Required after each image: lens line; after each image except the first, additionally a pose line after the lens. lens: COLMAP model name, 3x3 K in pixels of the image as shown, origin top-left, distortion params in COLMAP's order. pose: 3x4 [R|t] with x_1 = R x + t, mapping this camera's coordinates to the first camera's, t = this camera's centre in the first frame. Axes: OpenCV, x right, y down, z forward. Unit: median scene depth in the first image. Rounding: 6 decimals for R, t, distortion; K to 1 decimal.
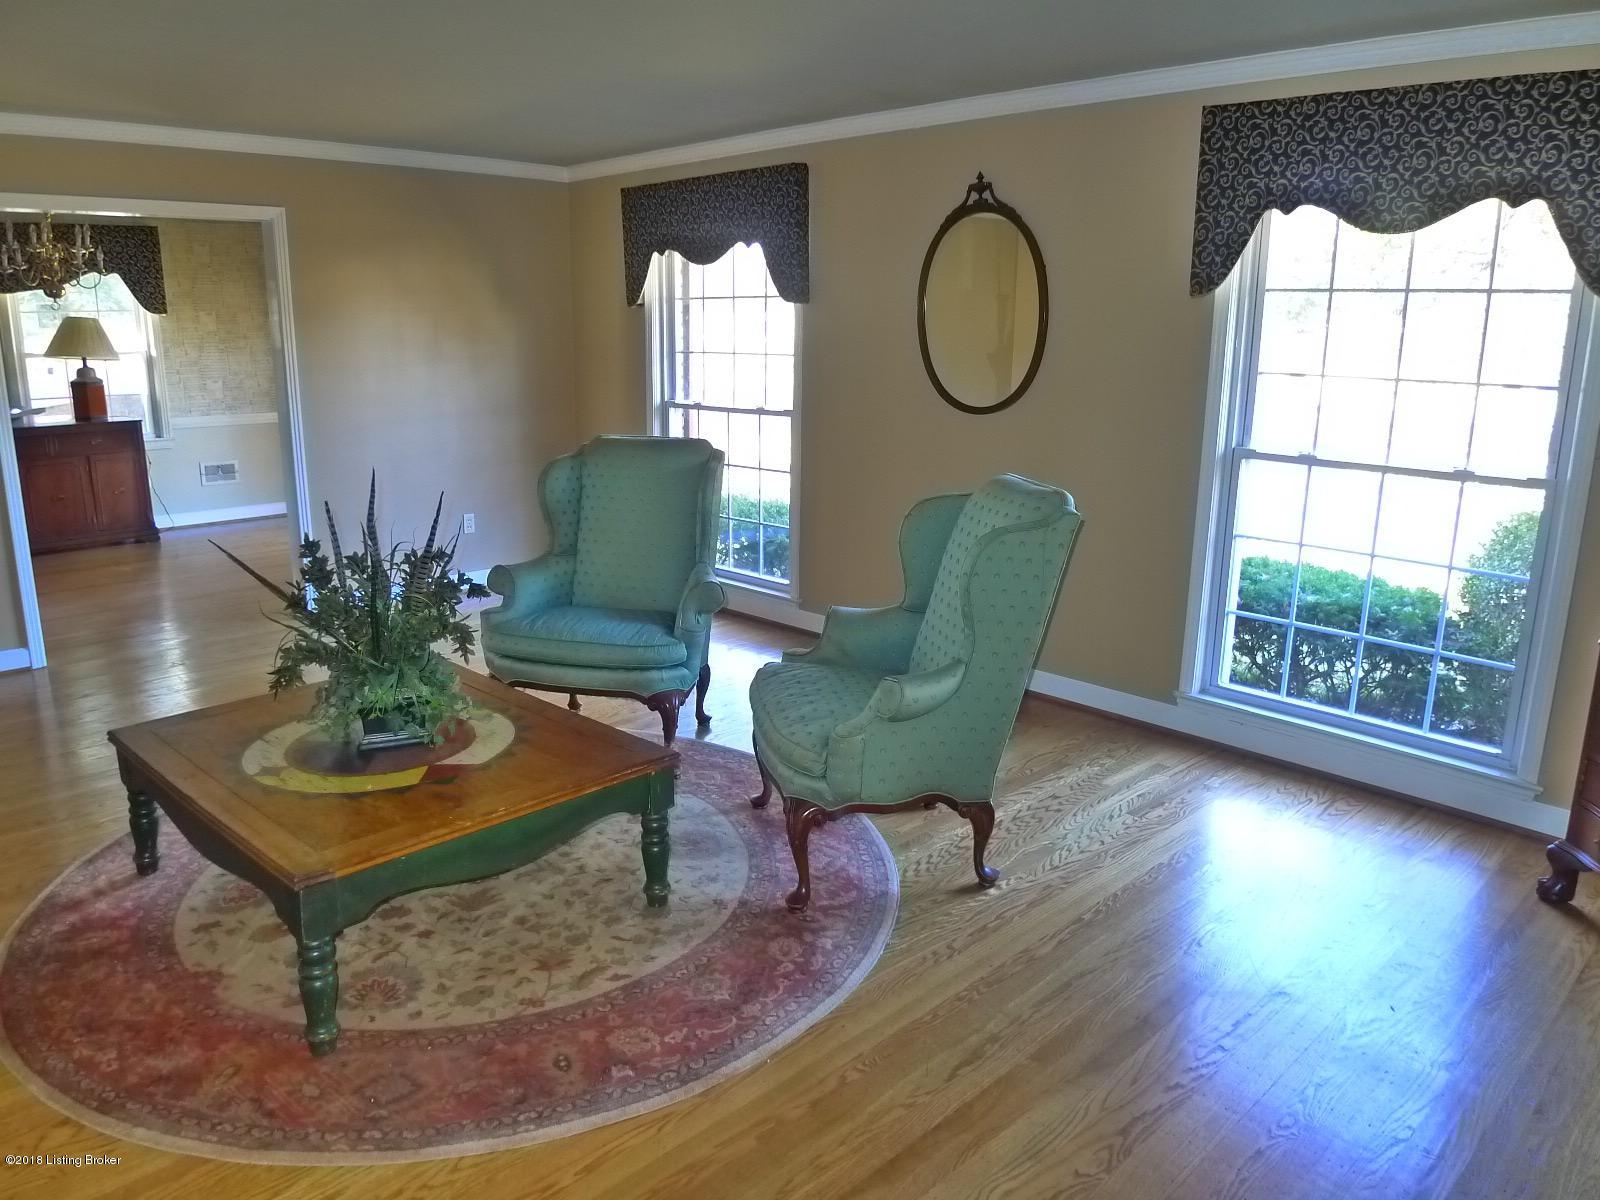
lens RADIAL K [[1134.0, 0, 800.0], [0, 1134.0, 600.0], [0, 0, 1]] dist [-0.065579, -0.001344]
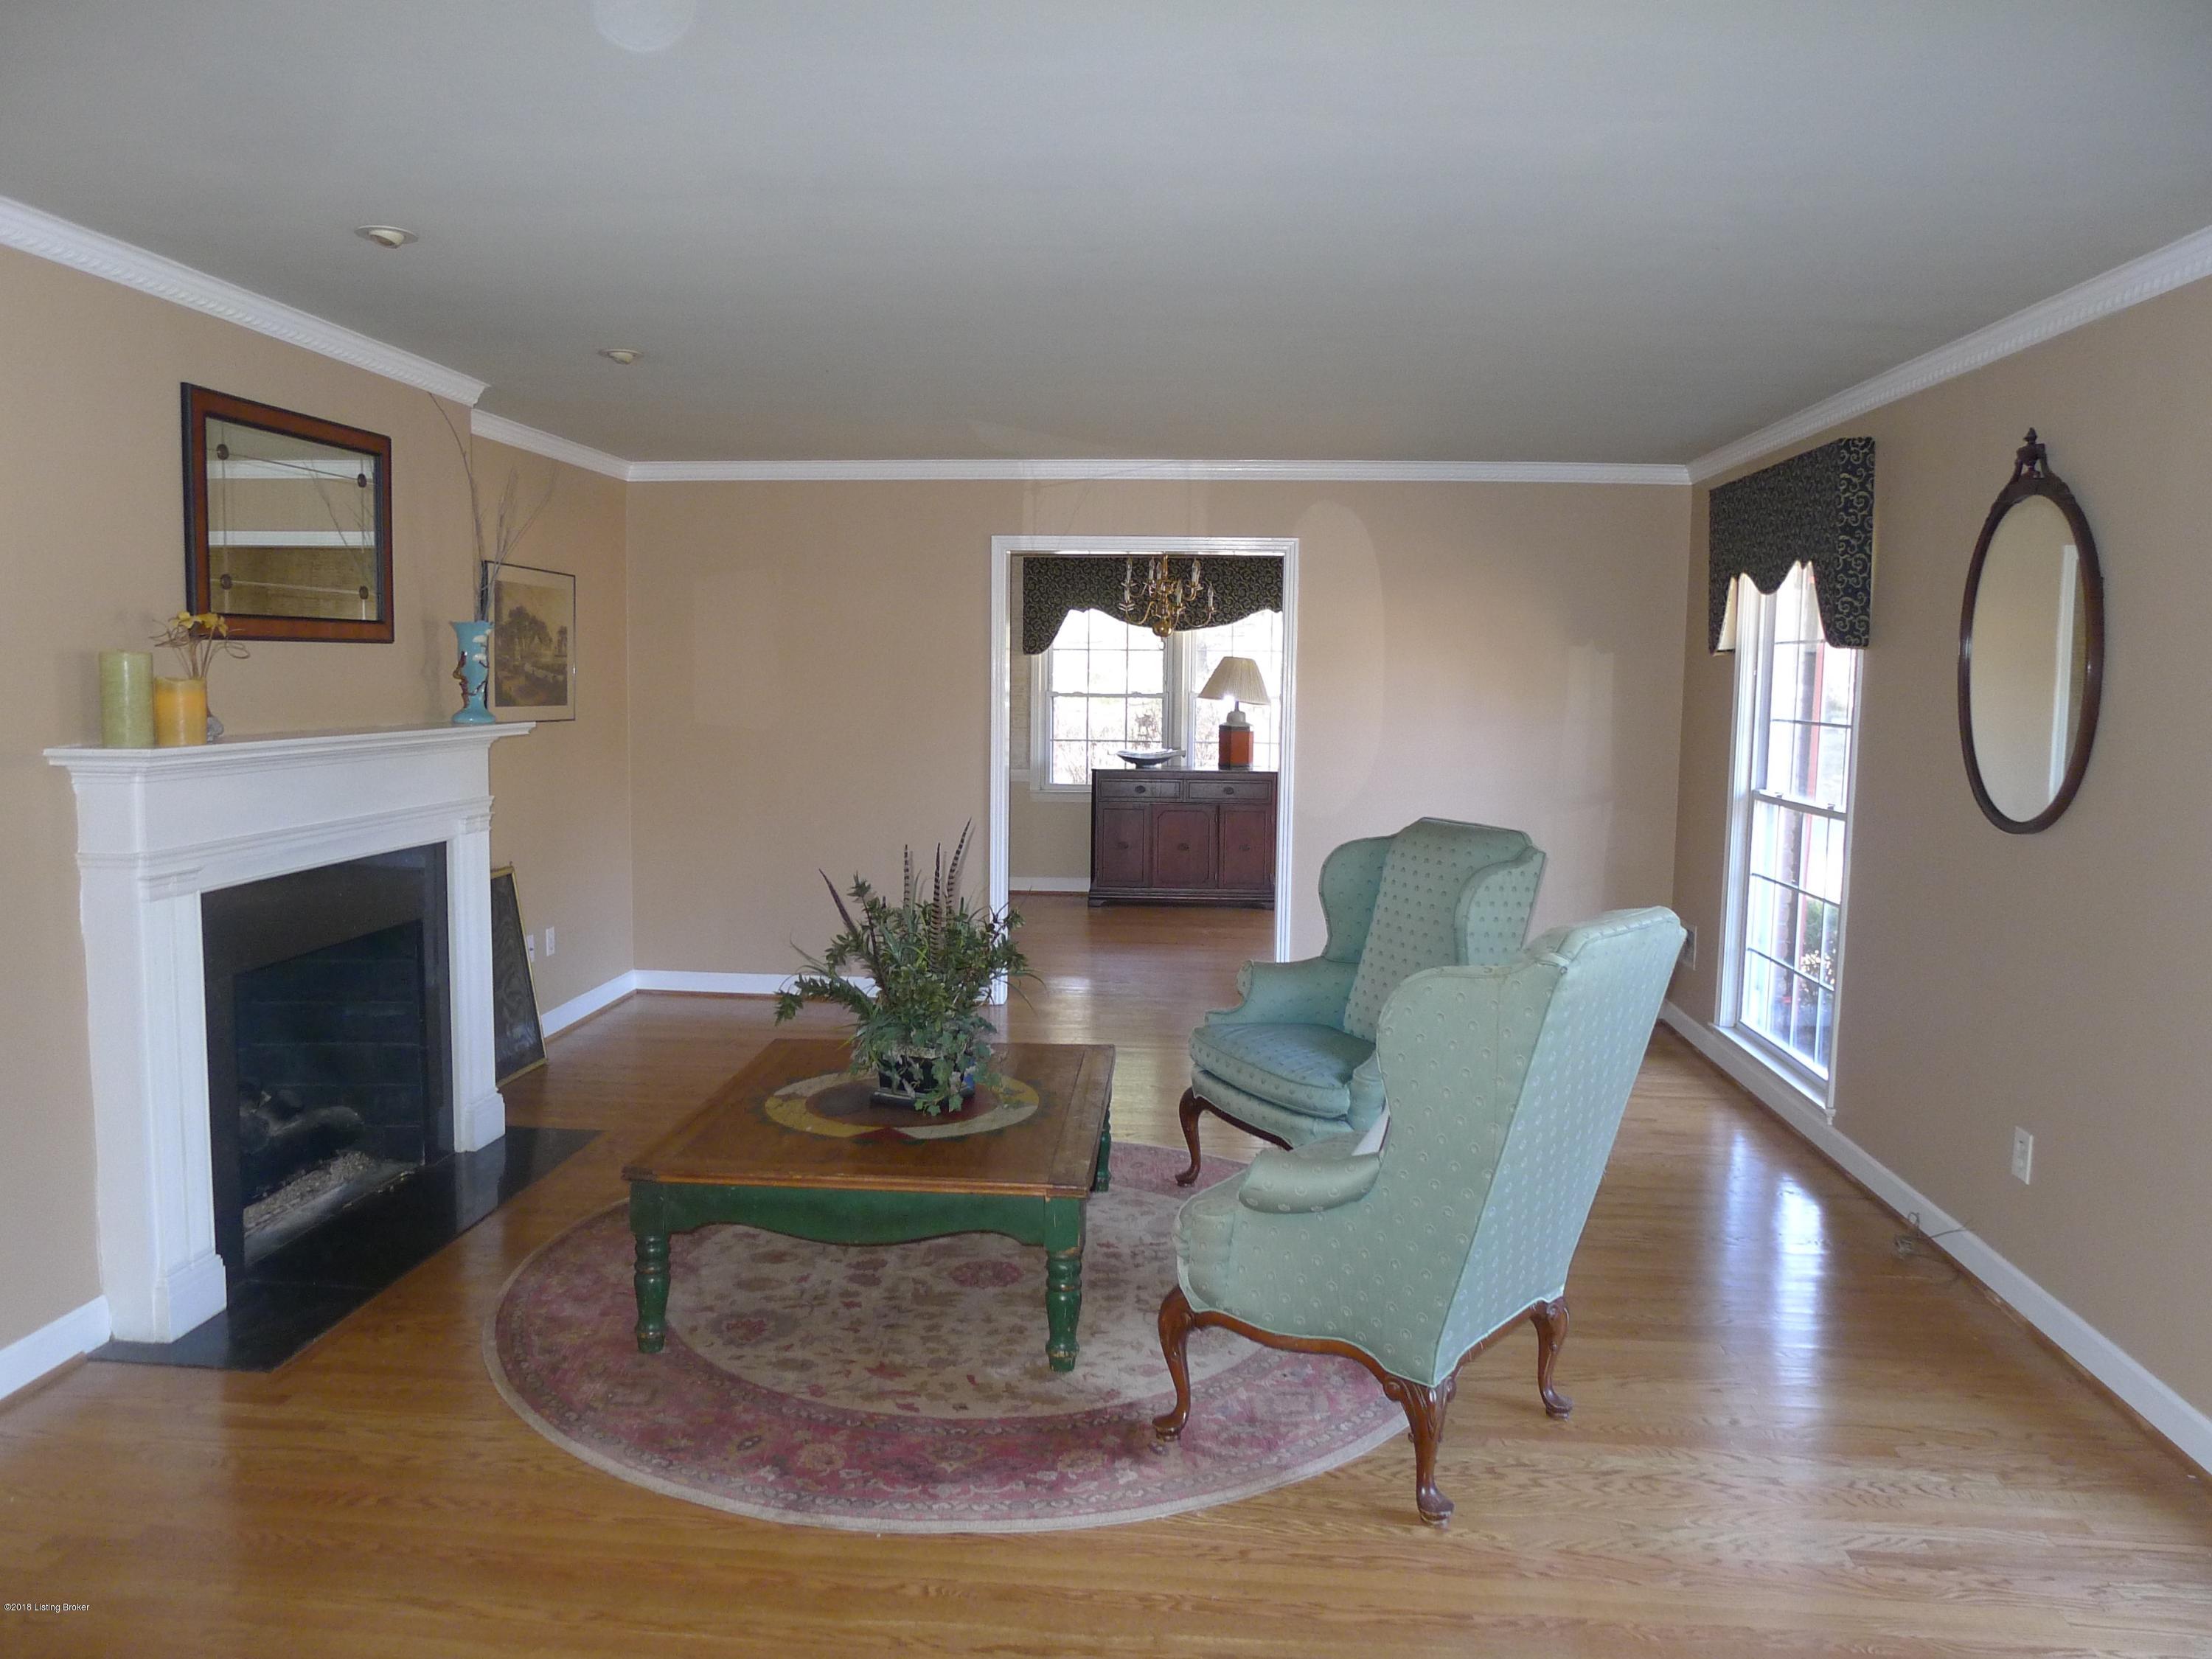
lens RADIAL K [[1584.6, 0, 1106.0], [0, 1584.6, 829.5], [0, 0, 1]] dist [-0.060225, 0.027165]
pose [[0.650934, 0.081001, -0.754800, 0.559011], [-0.188302, 0.980446, -0.057175, -0.041126], [0.735409, 0.179347, 0.653458, 0.165479]]
